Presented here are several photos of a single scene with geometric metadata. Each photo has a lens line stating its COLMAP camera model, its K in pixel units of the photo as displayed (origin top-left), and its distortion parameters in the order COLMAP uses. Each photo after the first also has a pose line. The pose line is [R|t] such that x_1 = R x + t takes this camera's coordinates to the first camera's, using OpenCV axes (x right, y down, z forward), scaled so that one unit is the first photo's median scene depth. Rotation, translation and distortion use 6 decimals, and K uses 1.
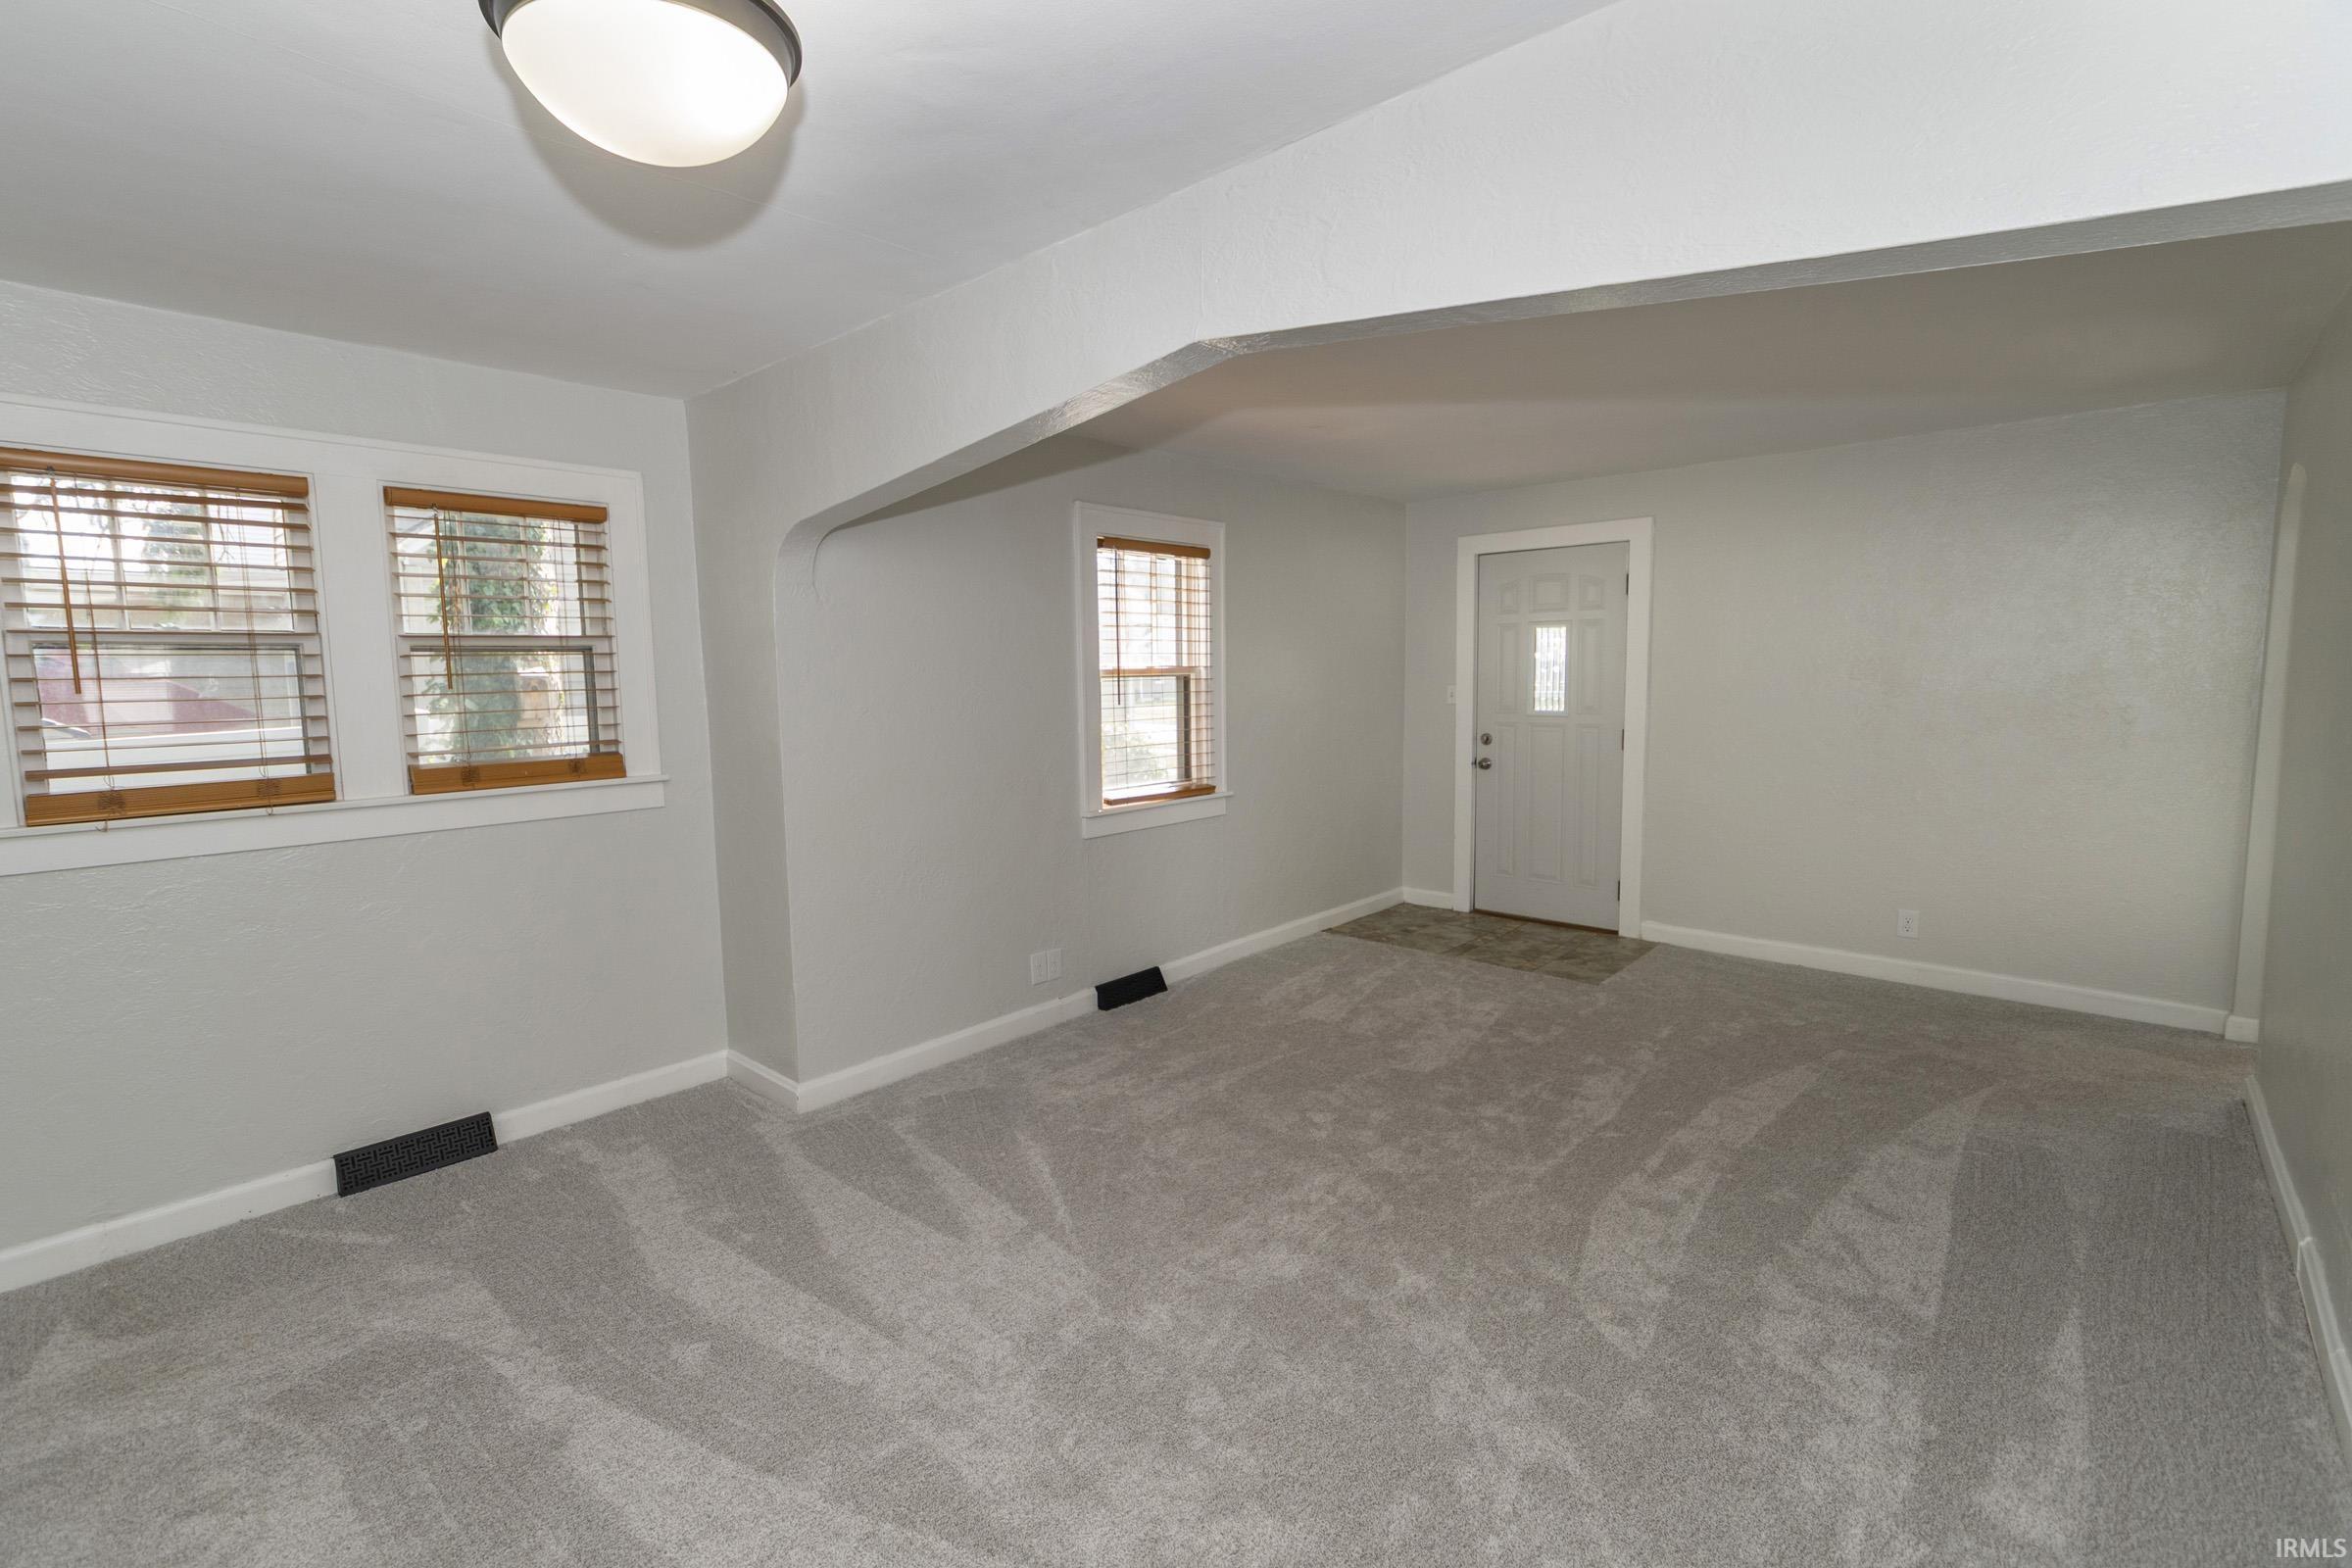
lens RADIAL K [[1042.5, 0, 1145.5], [0, 1042.5, 770.1], [0, 0, 1]] dist [0.001635, -0.000931]
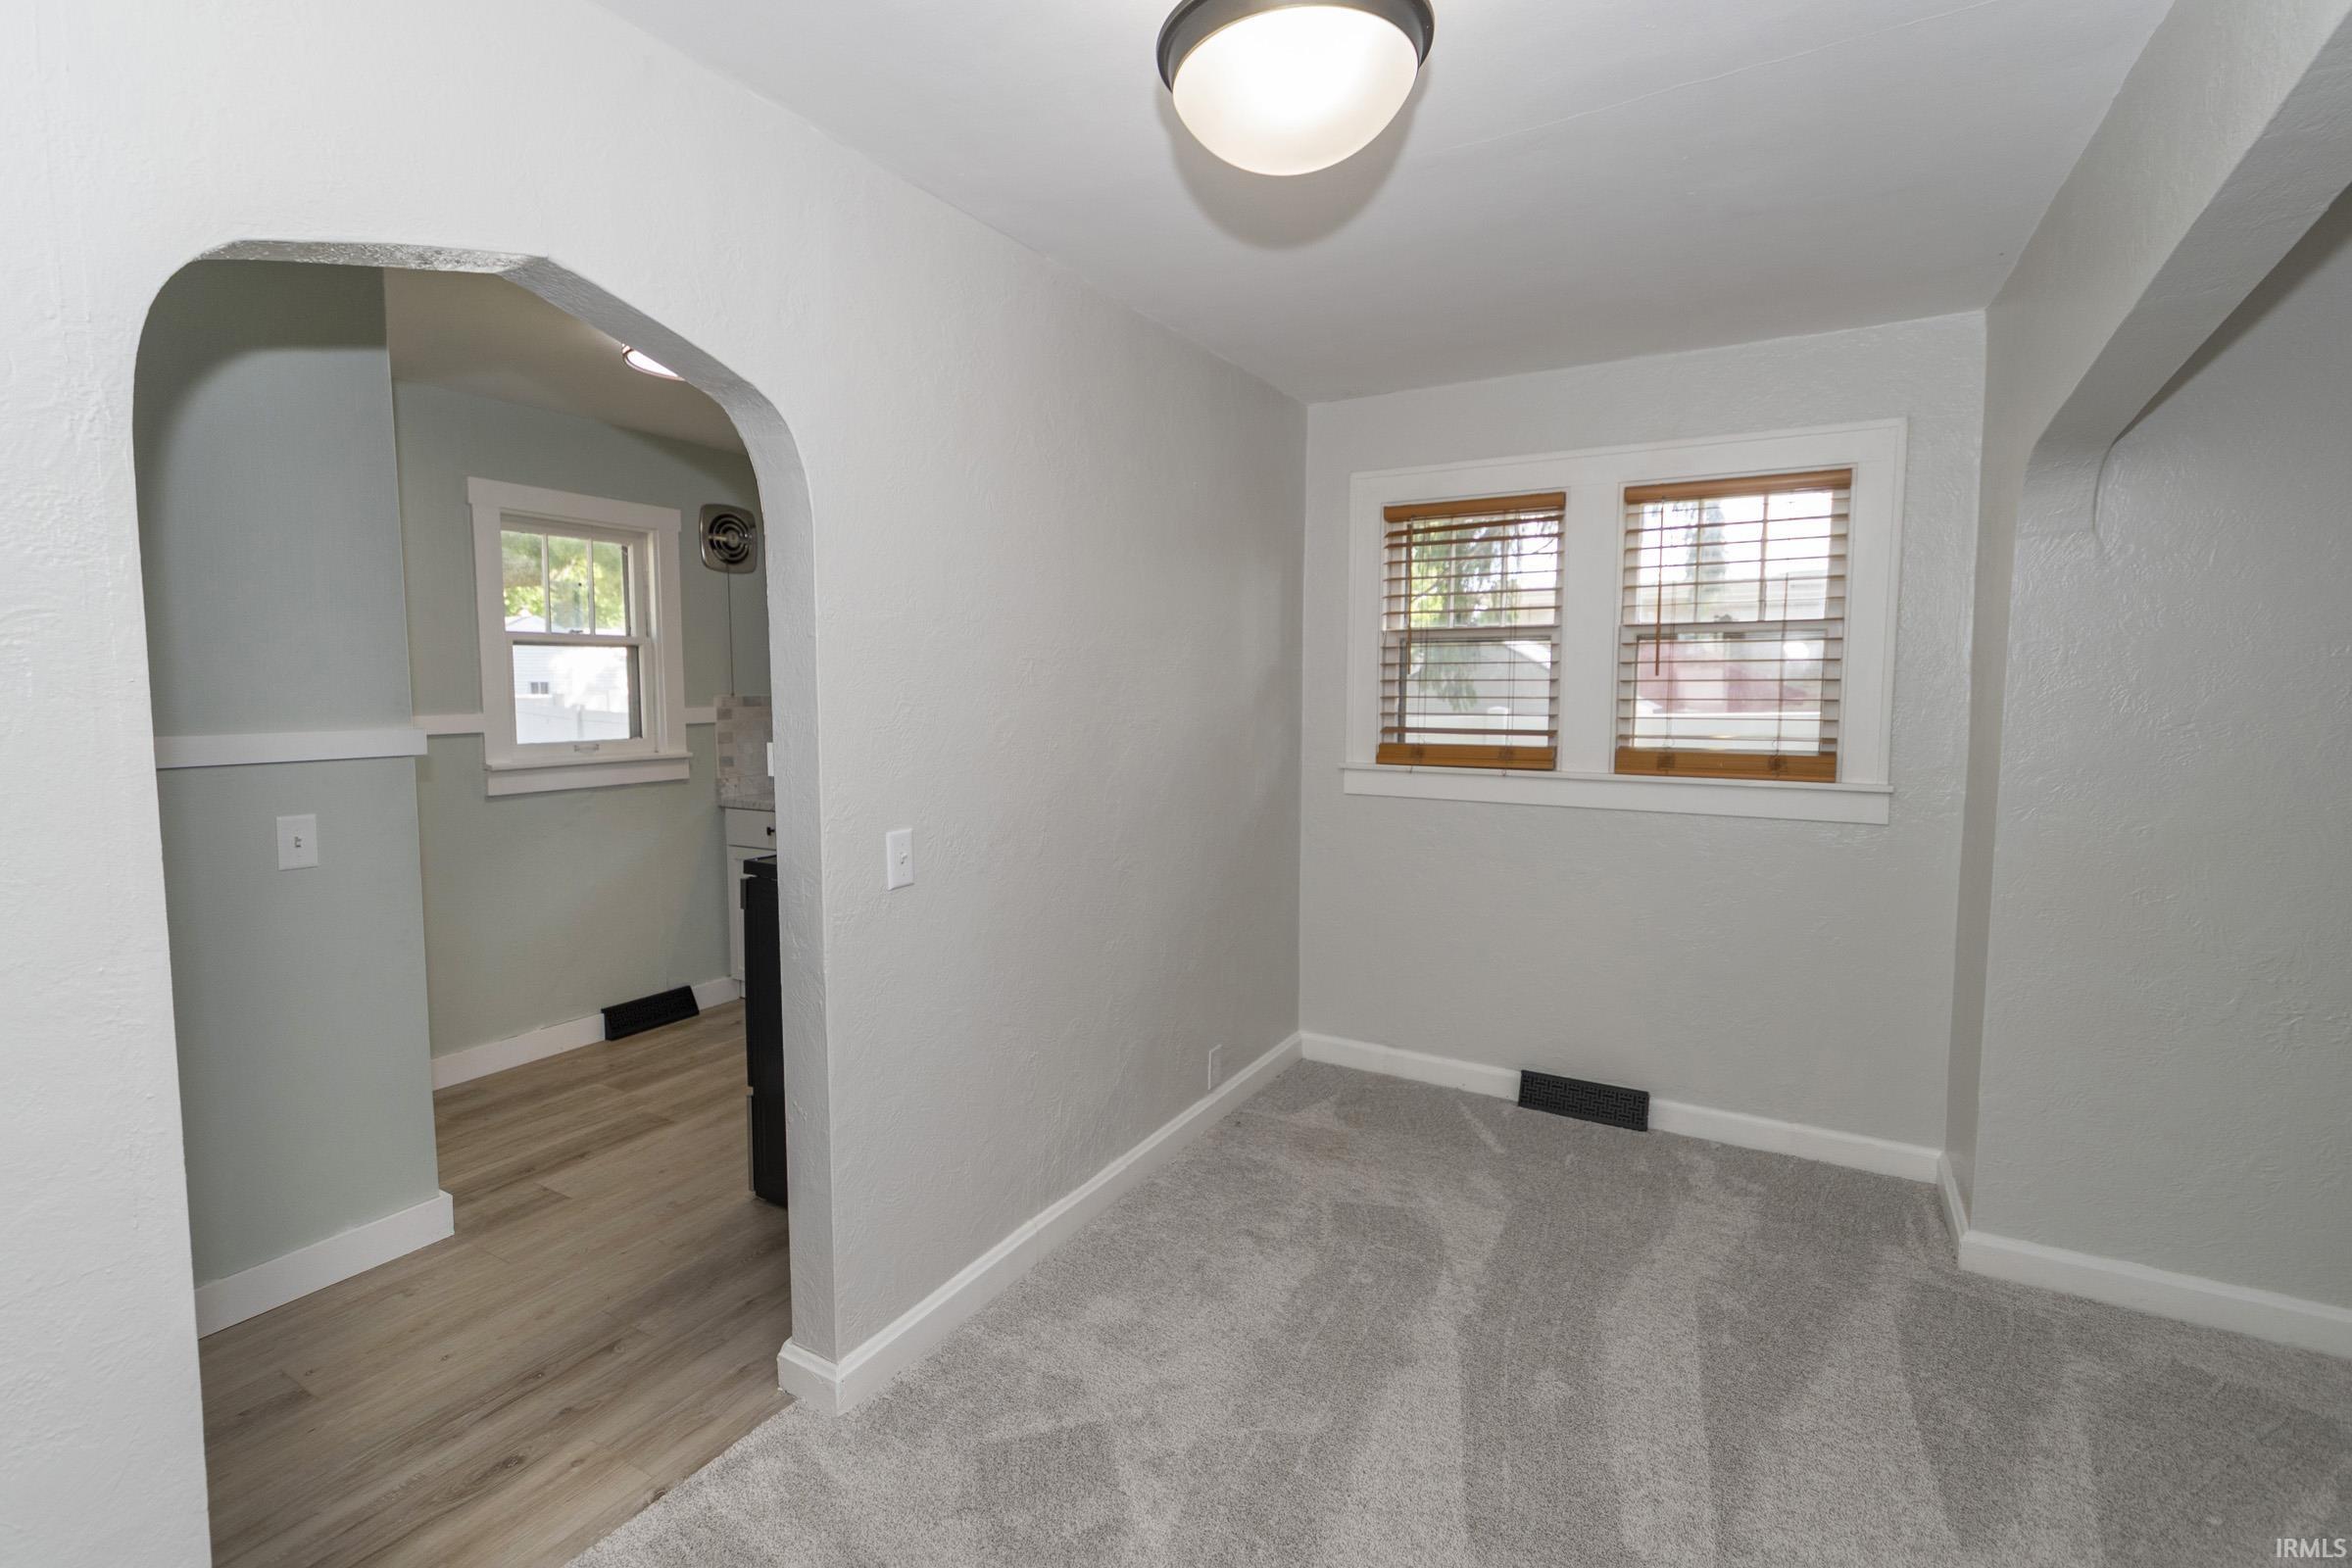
lens RADIAL K [[1081.8, 0, 1138.8], [0, 1081.8, 757.6], [0, 0, 1]] dist [-0.000435, -0.000136]
pose [[0.207109, 0.093904, -0.973801, 0.225308], [-0.093295, 0.992742, 0.075889, -0.025313], [0.973859, 0.075133, 0.214367, 0.227782]]
